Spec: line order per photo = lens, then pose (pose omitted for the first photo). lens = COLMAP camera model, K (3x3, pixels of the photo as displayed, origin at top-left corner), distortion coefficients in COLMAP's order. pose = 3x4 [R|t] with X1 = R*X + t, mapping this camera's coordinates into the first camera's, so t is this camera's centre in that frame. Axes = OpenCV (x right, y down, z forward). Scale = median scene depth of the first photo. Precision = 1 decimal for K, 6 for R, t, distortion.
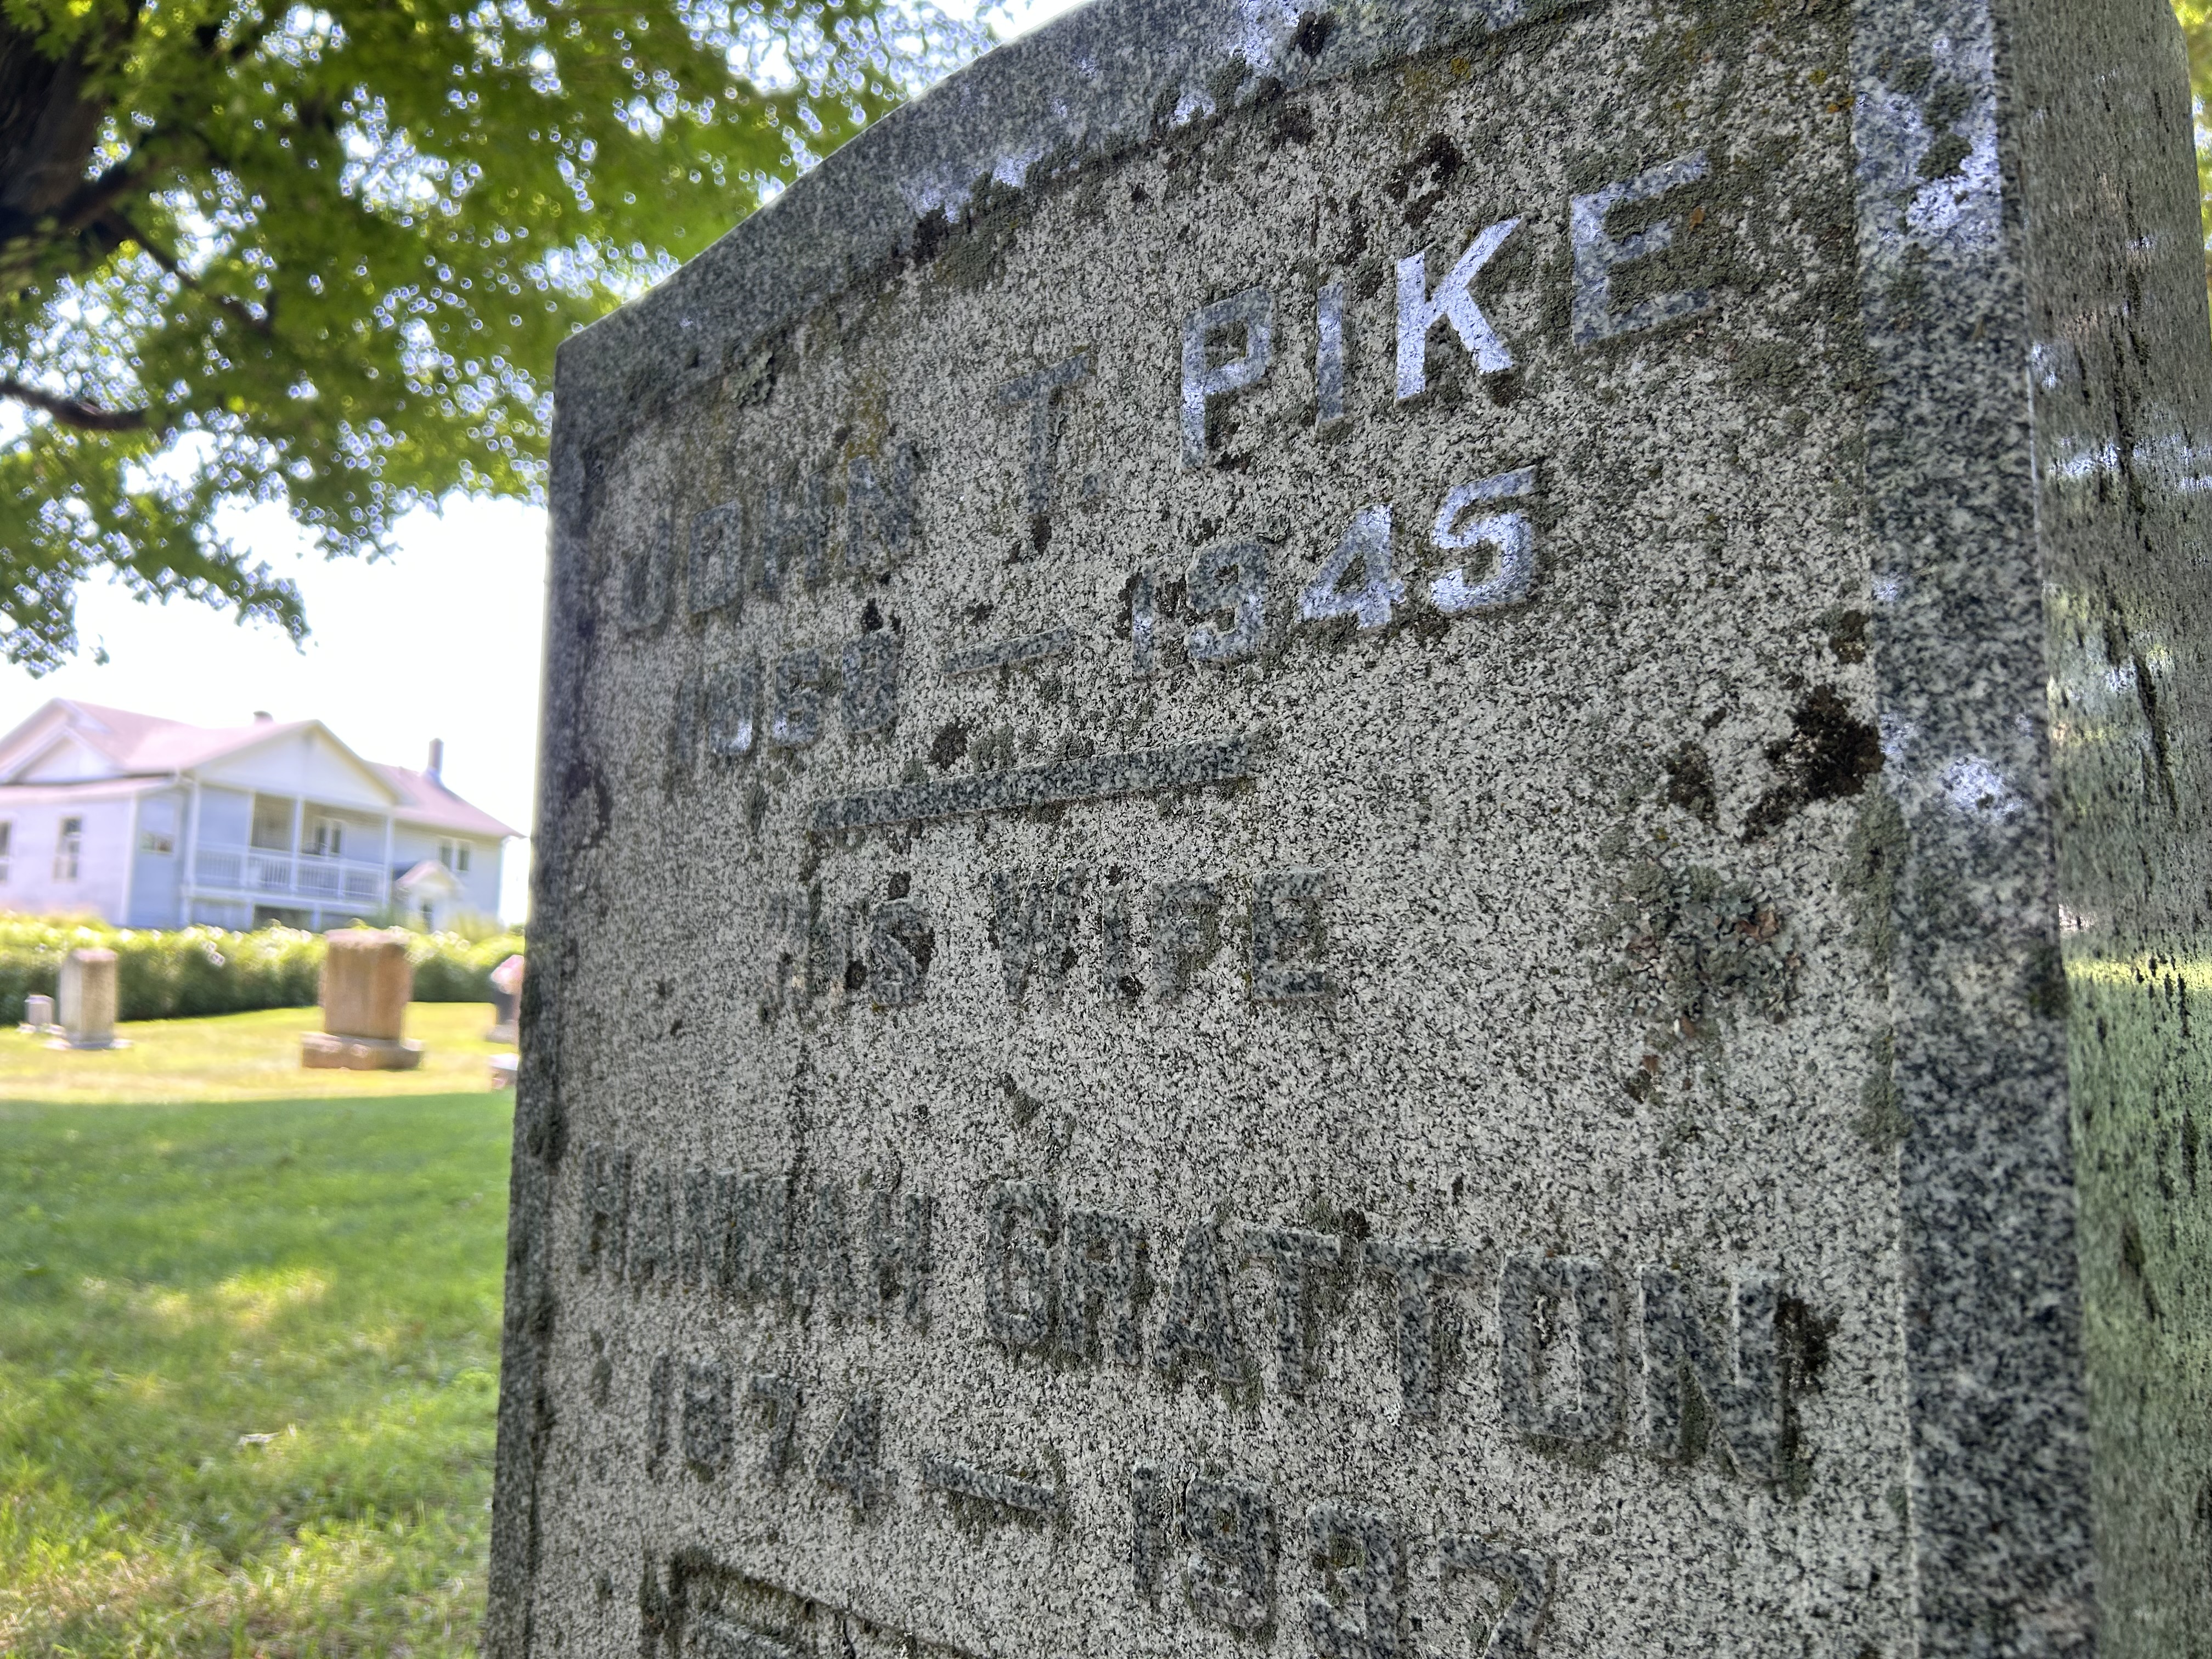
lens RADIAL K [[1677.7, 0, 1107.8], [0, 1677.7, 841.6], [0, 0, 1]] dist [0.044712, -0.058680]
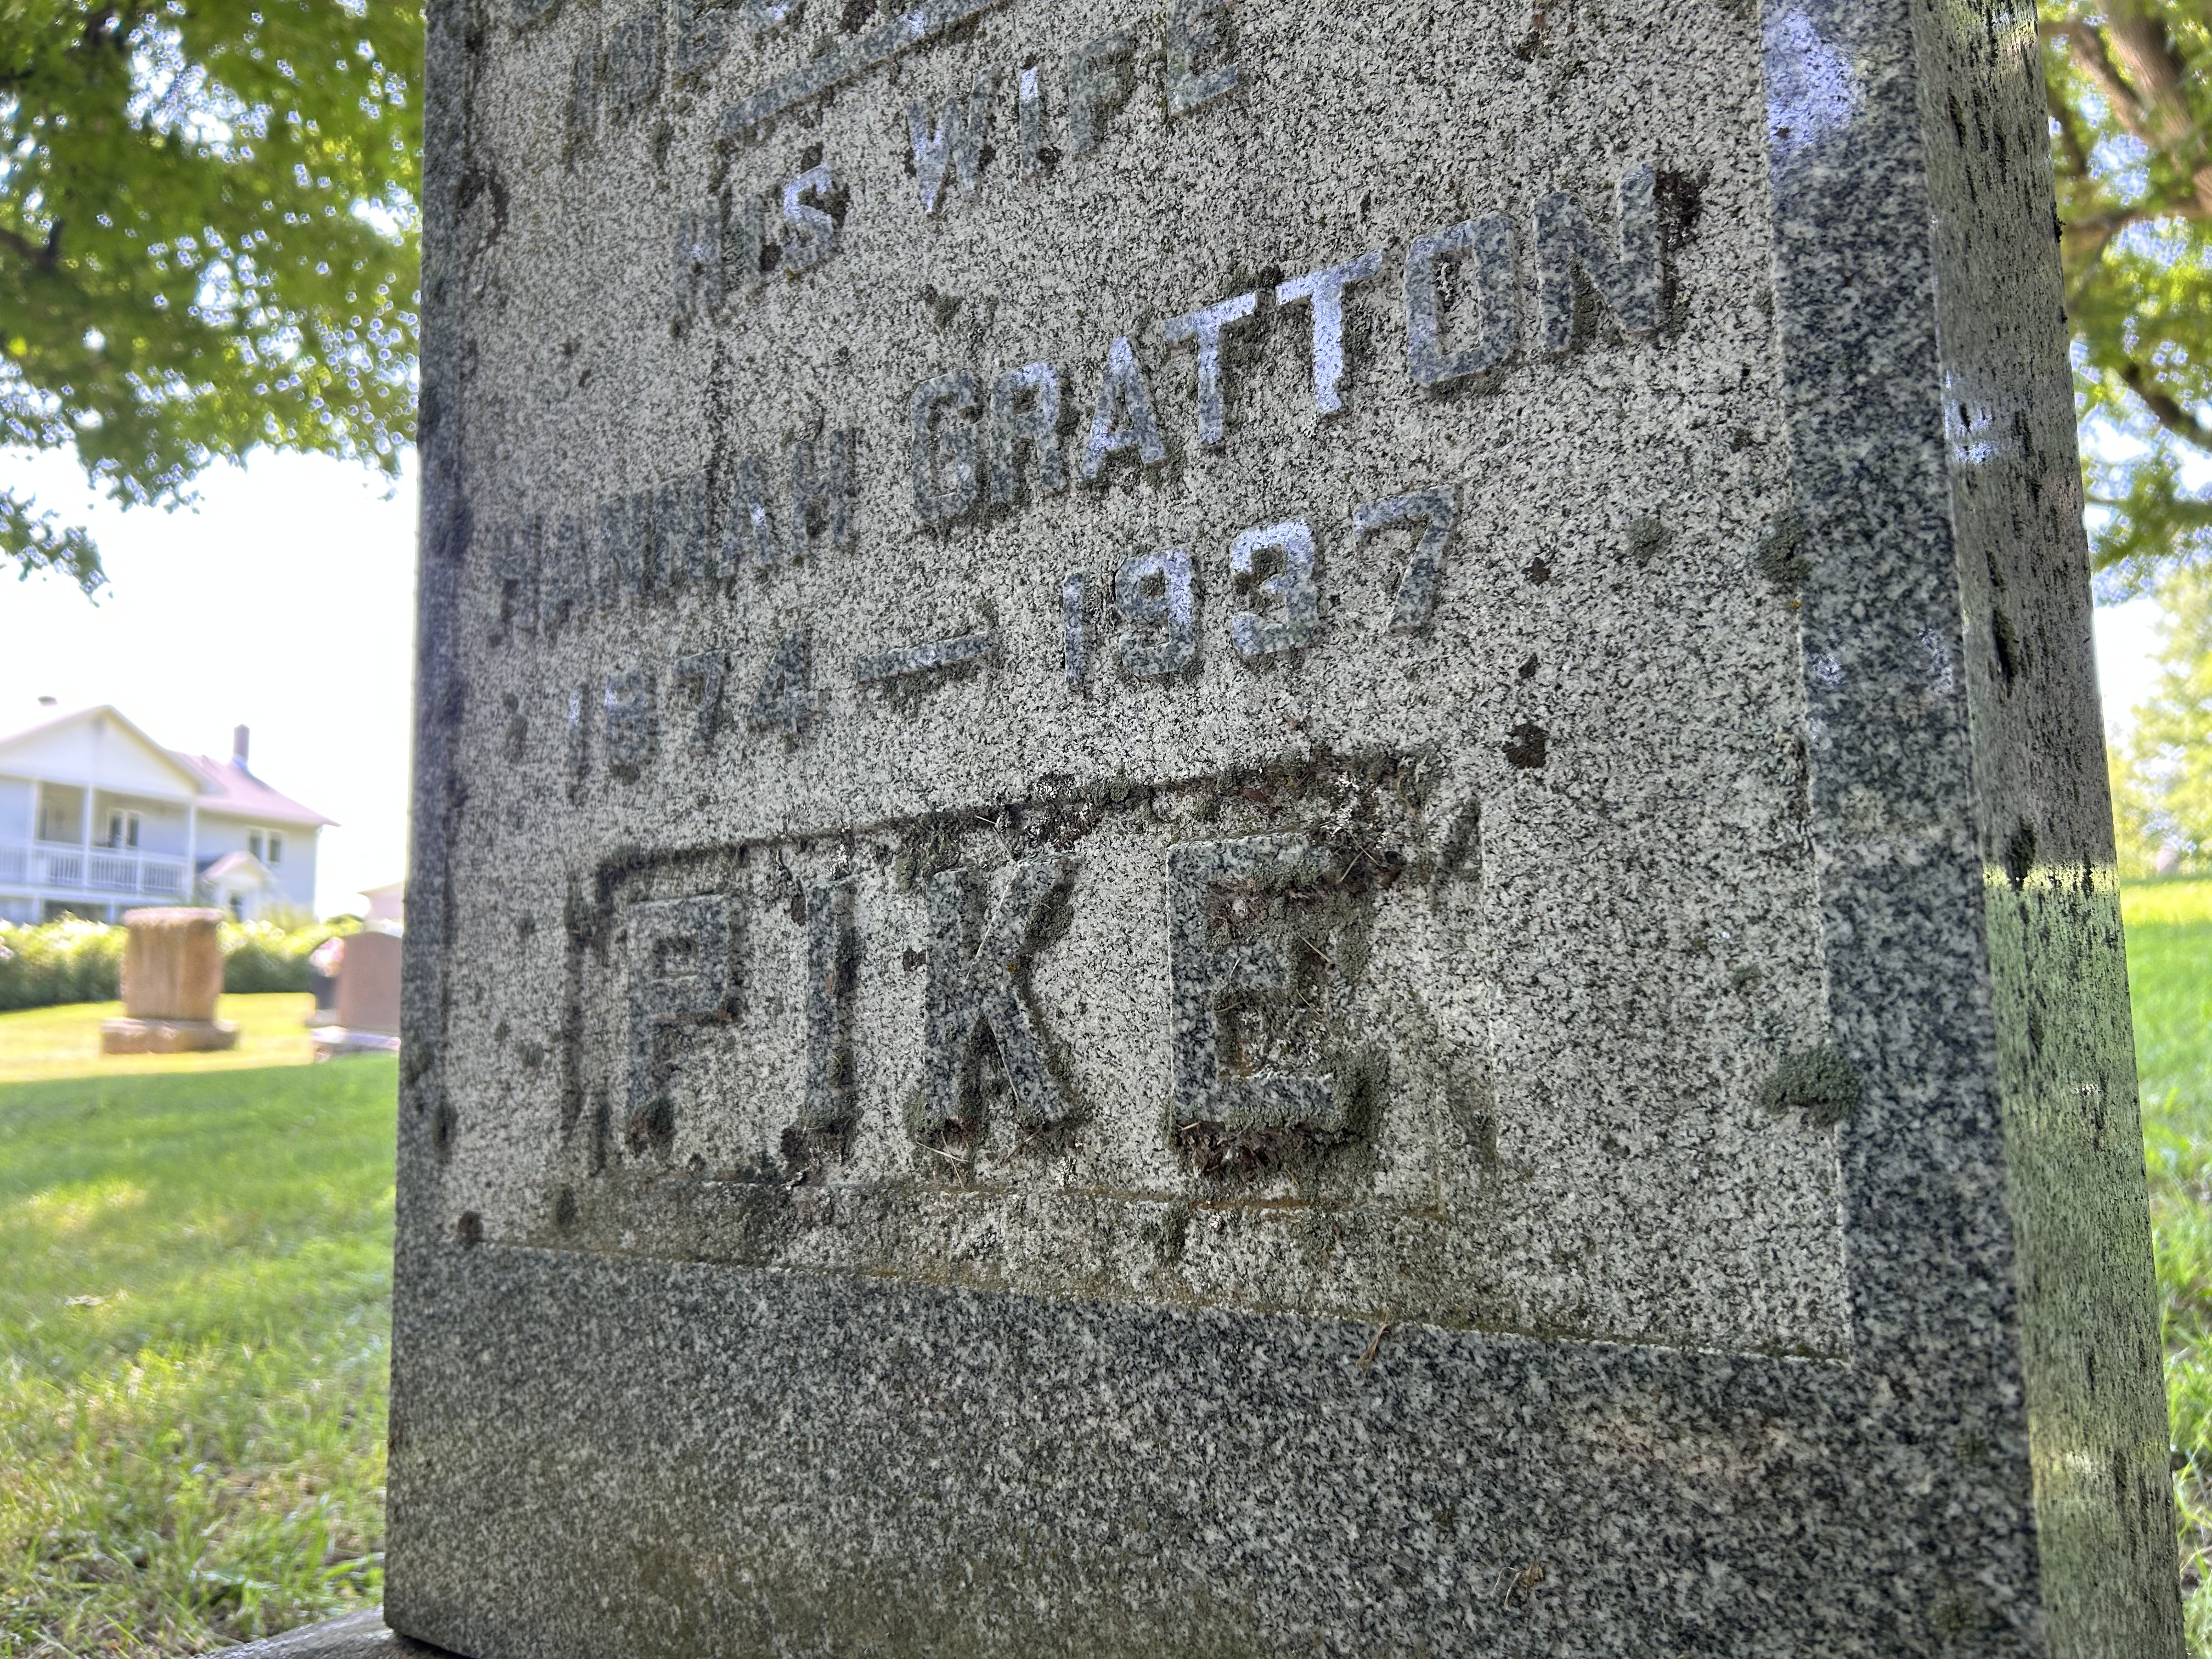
lens RADIAL K [[1677.7, 0, 1118.2], [0, 1677.7, 835.8], [0, 0, 1]] dist [0.044712, -0.058680]
pose [[0.994765, -0.021136, 0.099977, -0.056530], [0.021110, 0.999776, 0.001315, 0.500816], [-0.099982, 0.000802, 0.994989, -0.055208]]
